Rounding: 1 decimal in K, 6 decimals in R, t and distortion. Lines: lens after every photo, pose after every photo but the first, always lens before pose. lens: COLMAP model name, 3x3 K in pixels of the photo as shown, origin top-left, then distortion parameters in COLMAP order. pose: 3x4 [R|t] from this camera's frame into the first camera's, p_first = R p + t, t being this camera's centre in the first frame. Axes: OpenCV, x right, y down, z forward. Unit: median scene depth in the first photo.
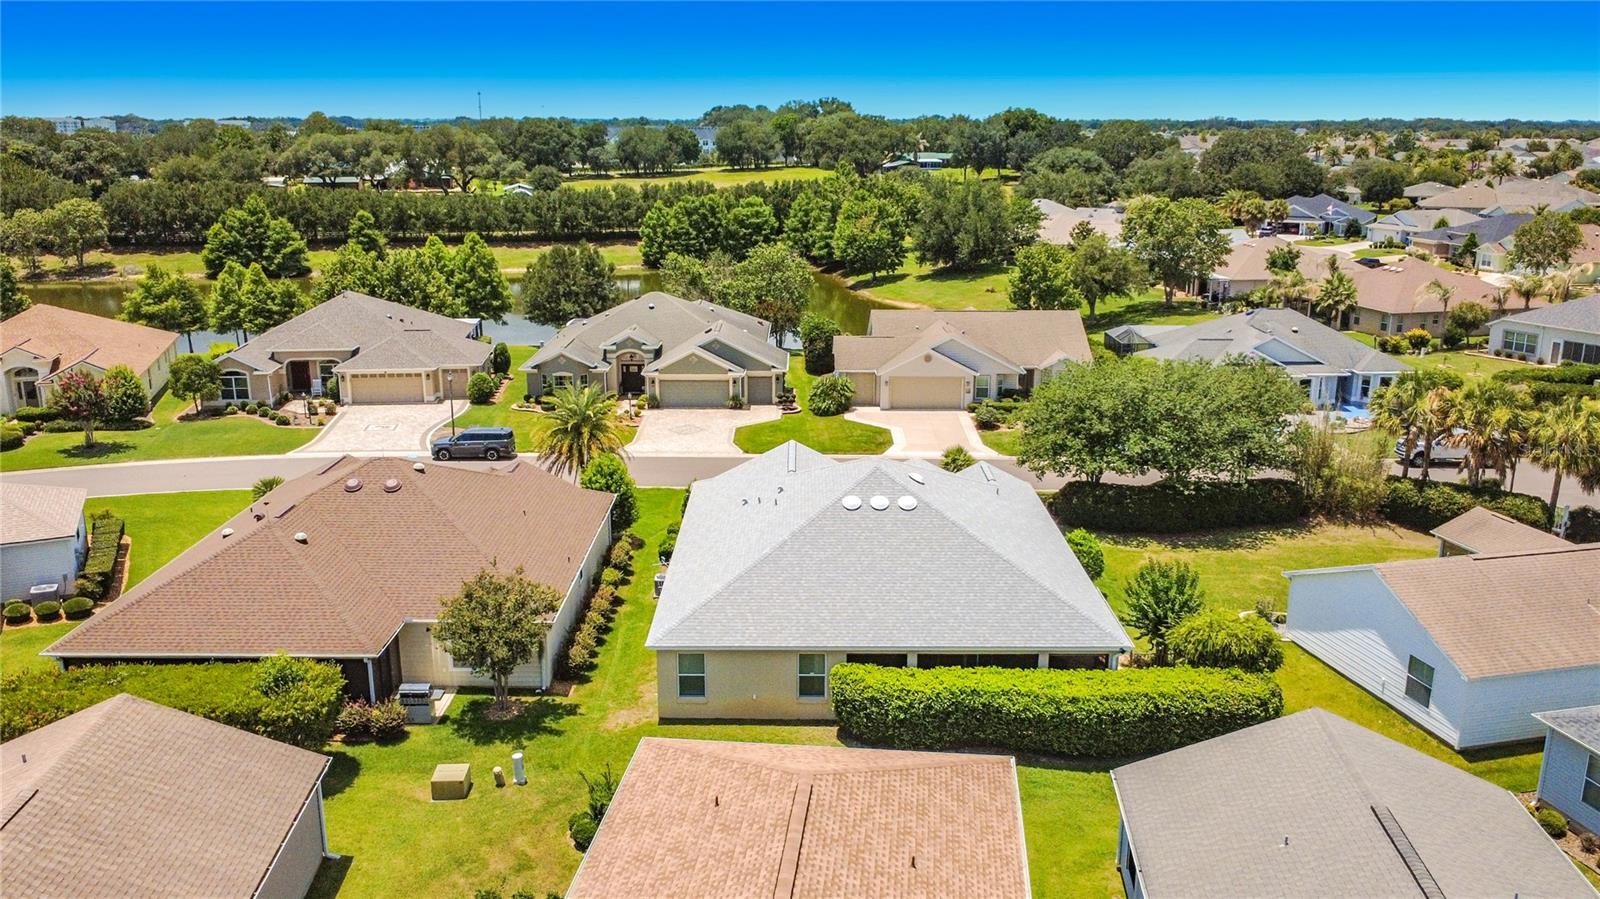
lens RADIAL K [[1243.9, 0, 800.0], [0, 1243.9, 449.5], [0, 0, 1]] dist [-0.010371, -0.003733]
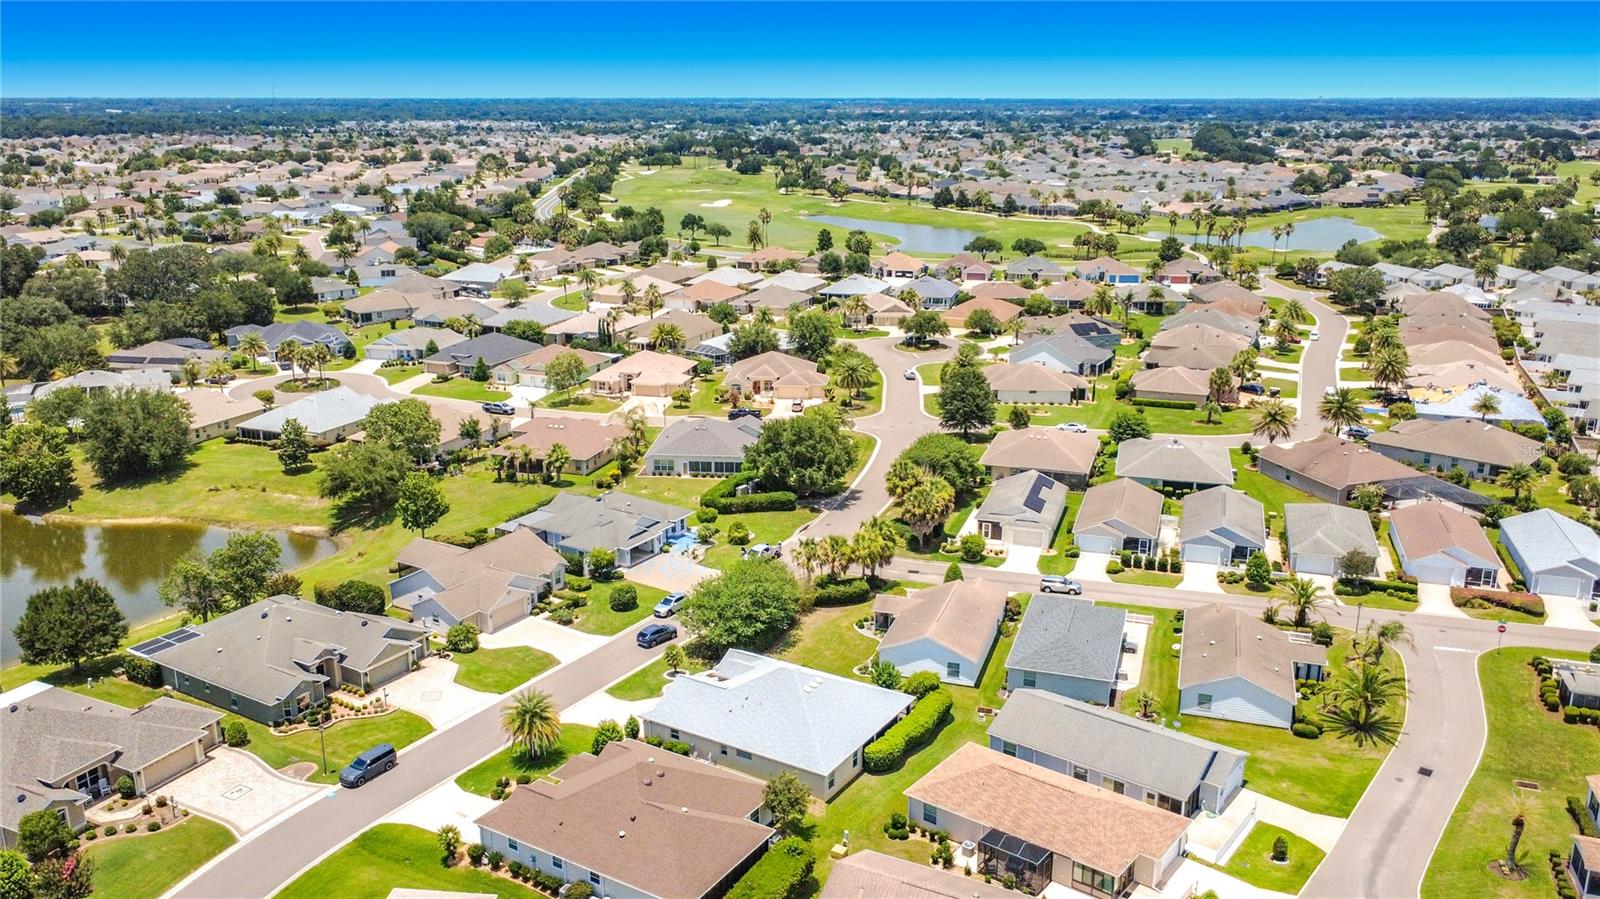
lens RADIAL K [[1265.6, 0, 800.0], [0, 1265.6, 449.5], [0, 0, 1]] dist [-0.001817, 0.000319]
pose [[0.521395, -0.234368, 0.820499, -0.759930], [0.217811, 0.966244, 0.137588, -0.303325], [-0.825049, 0.106976, 0.554843, -0.151287]]
